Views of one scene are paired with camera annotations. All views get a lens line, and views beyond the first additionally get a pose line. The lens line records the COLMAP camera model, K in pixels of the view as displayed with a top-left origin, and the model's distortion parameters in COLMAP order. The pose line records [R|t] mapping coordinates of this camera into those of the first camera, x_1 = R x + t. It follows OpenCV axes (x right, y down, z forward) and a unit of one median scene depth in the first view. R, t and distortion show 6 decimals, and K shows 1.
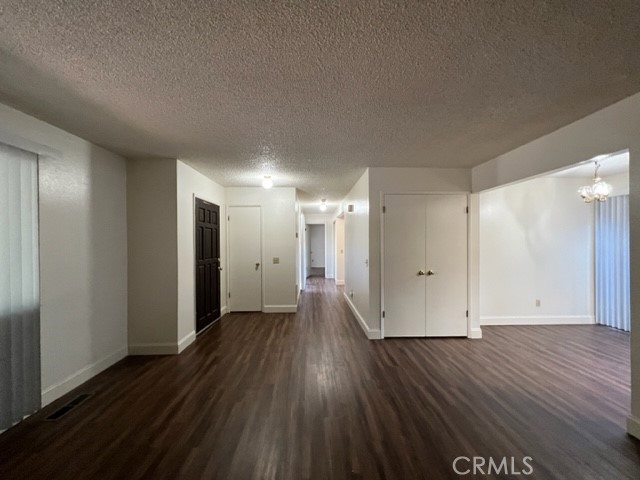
lens RADIAL K [[259.6, 0, 321.7], [0, 259.6, 241.7], [0, 0, 1]] dist [-0.001486, 0.000148]
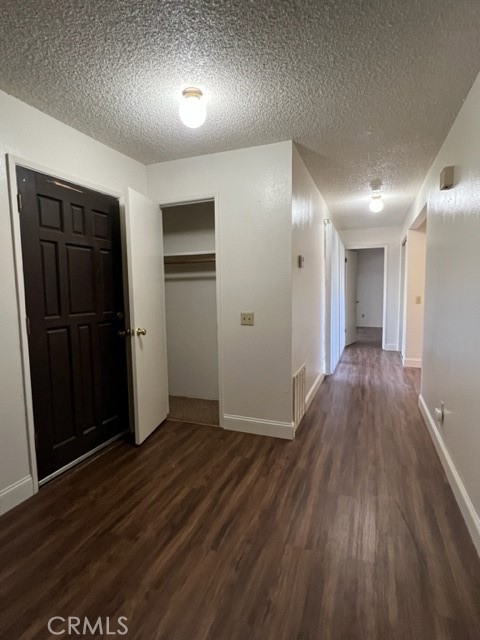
lens RADIAL K [[333.1, 0, 235.4], [0, 333.1, 318.9], [0, 0, 1]] dist [-0.014888, -0.000774]
pose [[0.909173, 0.030571, -0.415295, 0.038344], [0.008982, 0.995630, 0.092954, 0.017821], [0.416322, -0.088242, 0.904925, 0.454152]]
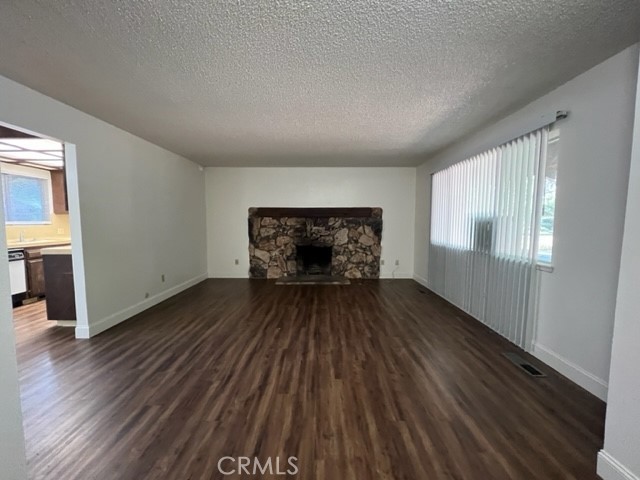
lens RADIAL K [[259.6, 0, 320.1], [0, 259.6, 240.4], [0, 0, 1]] dist [-0.001486, 0.000148]
pose [[-0.998744, -0.000781, 0.050100, -0.087017], [0.002936, 0.997248, 0.074079, 0.022682], [-0.050020, 0.074133, -0.995993, 0.891315]]
